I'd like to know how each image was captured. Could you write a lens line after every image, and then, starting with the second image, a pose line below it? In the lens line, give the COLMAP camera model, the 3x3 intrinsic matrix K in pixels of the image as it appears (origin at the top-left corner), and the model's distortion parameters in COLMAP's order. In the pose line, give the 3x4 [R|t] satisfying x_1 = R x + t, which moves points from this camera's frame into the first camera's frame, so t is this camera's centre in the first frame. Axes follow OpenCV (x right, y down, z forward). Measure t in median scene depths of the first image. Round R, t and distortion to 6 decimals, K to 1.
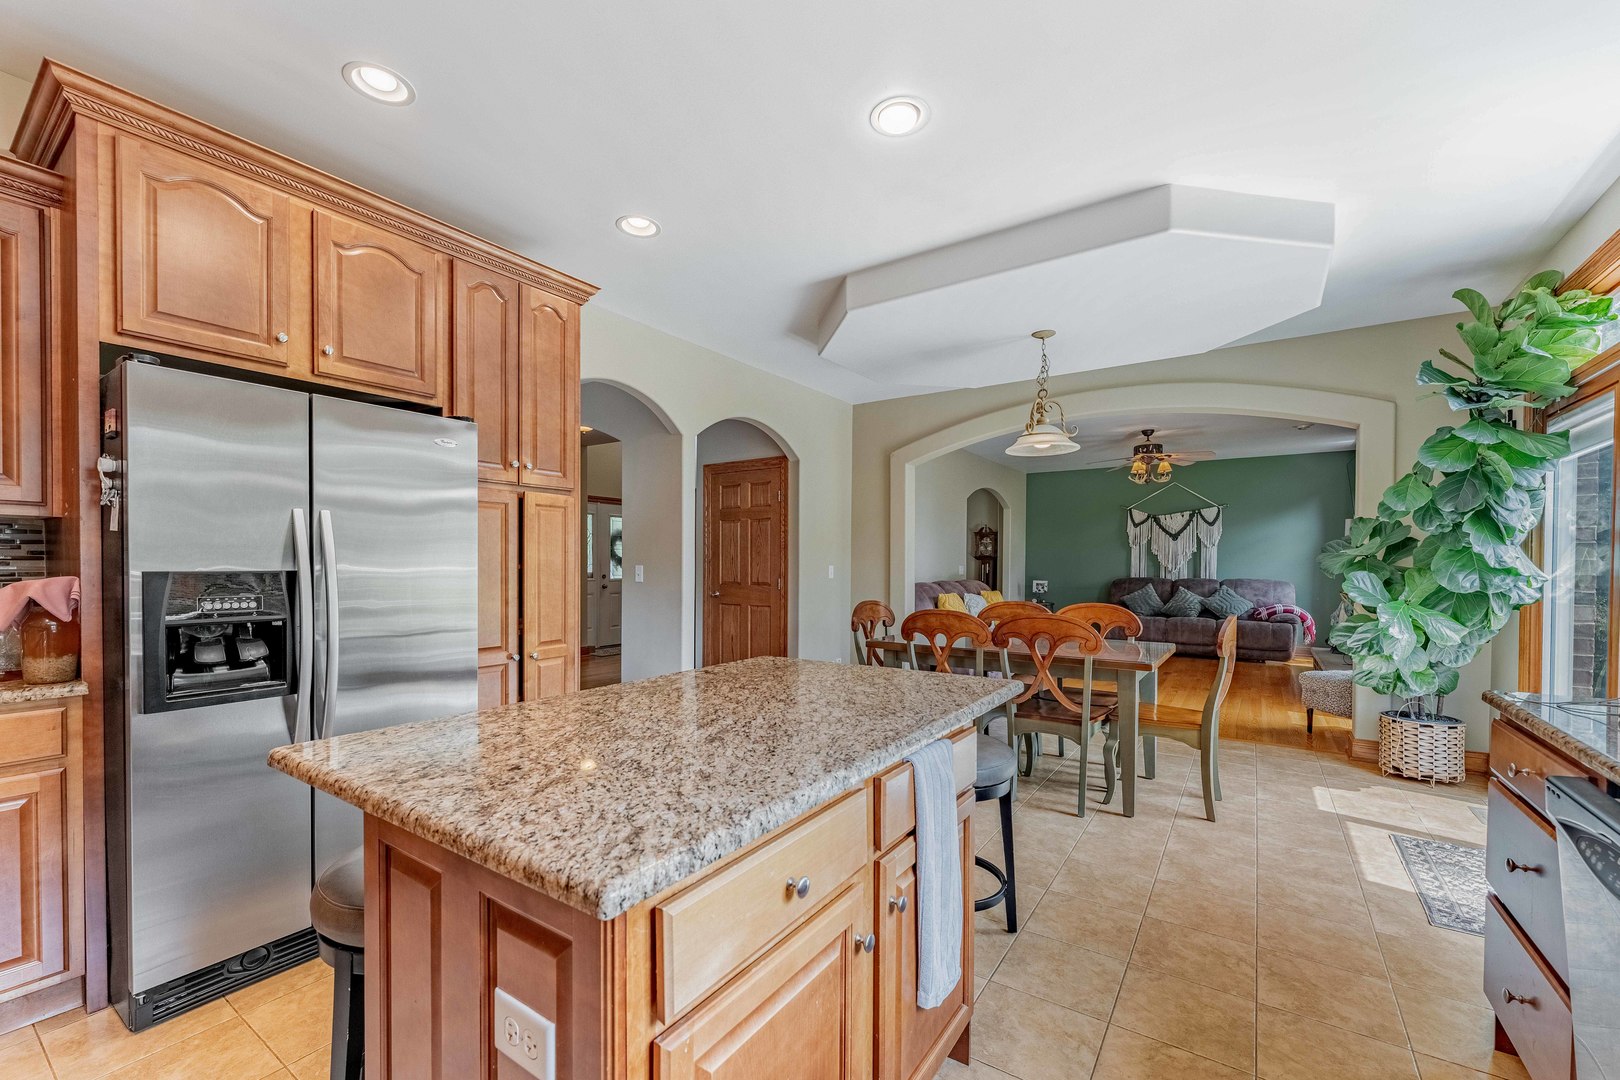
lens RADIAL K [[676.7, 0, 807.1], [0, 676.7, 552.9], [0, 0, 1]] dist [-0.001399, -0.000187]
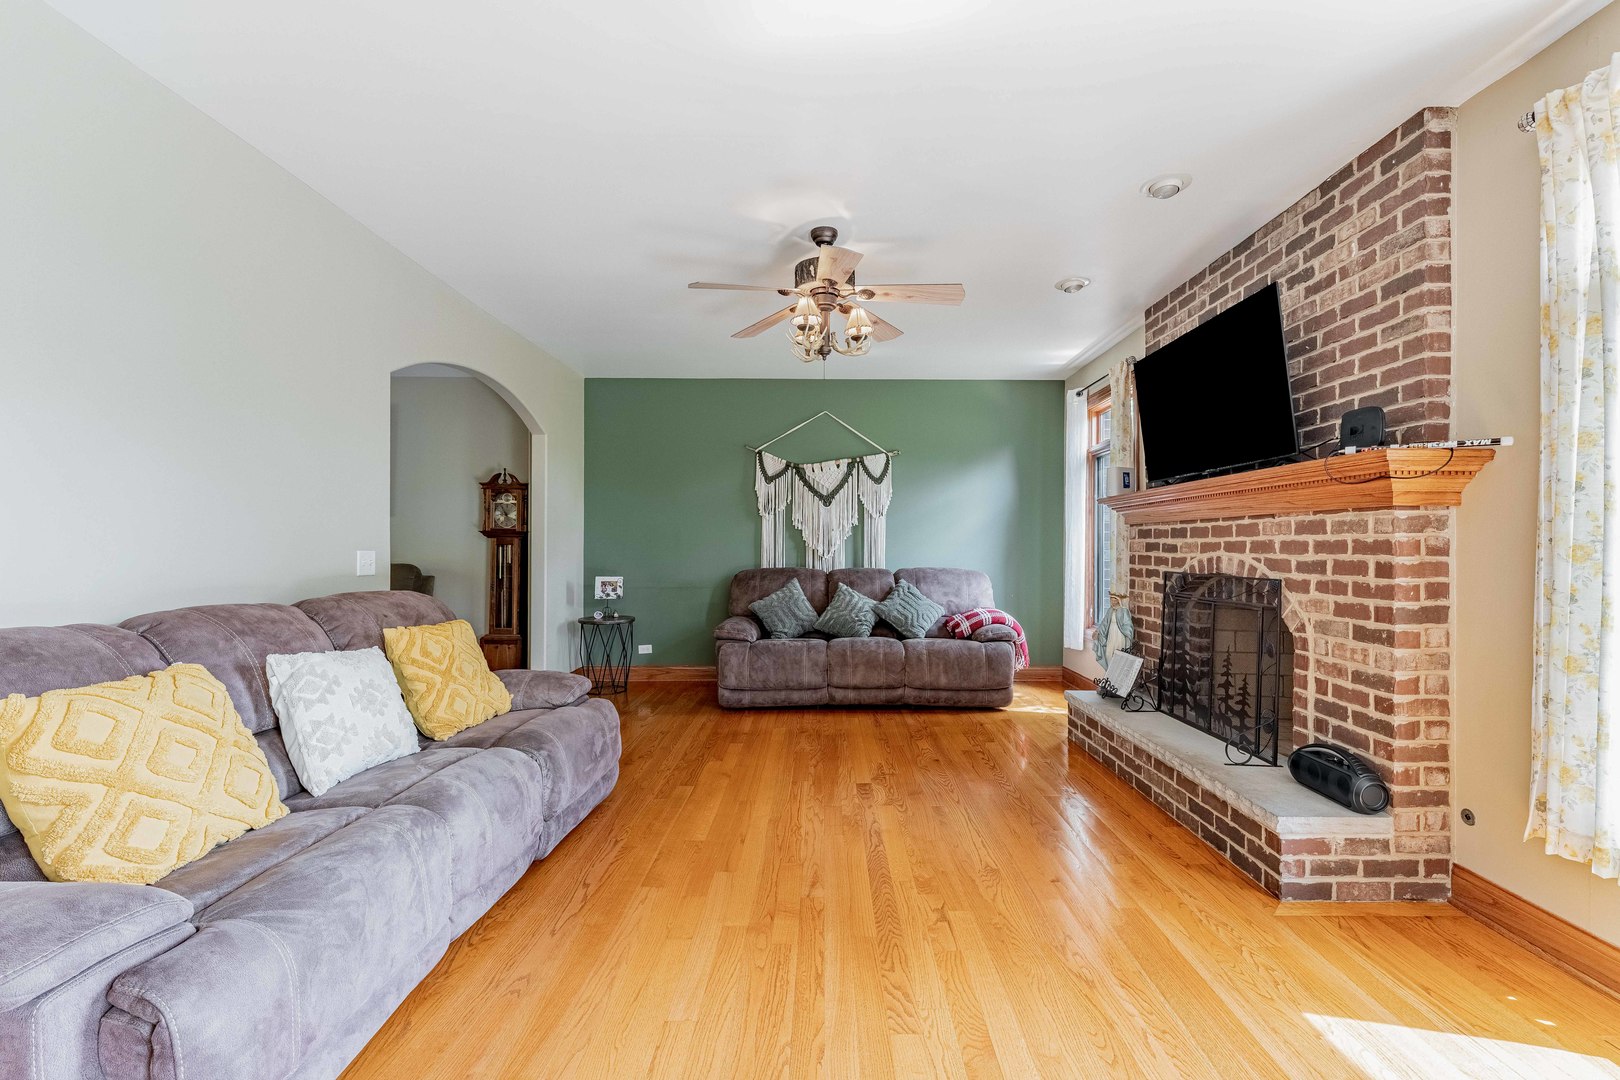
lens RADIAL K [[676.7, 0, 805.5], [0, 676.7, 541.7], [0, 0, 1]] dist [-0.001399, -0.000187]
pose [[0.840675, 0.000522, 0.541540, 0.223694], [-0.005247, 0.999960, 0.007181, 0.010579], [-0.541515, -0.008879, 0.840644, 0.563284]]
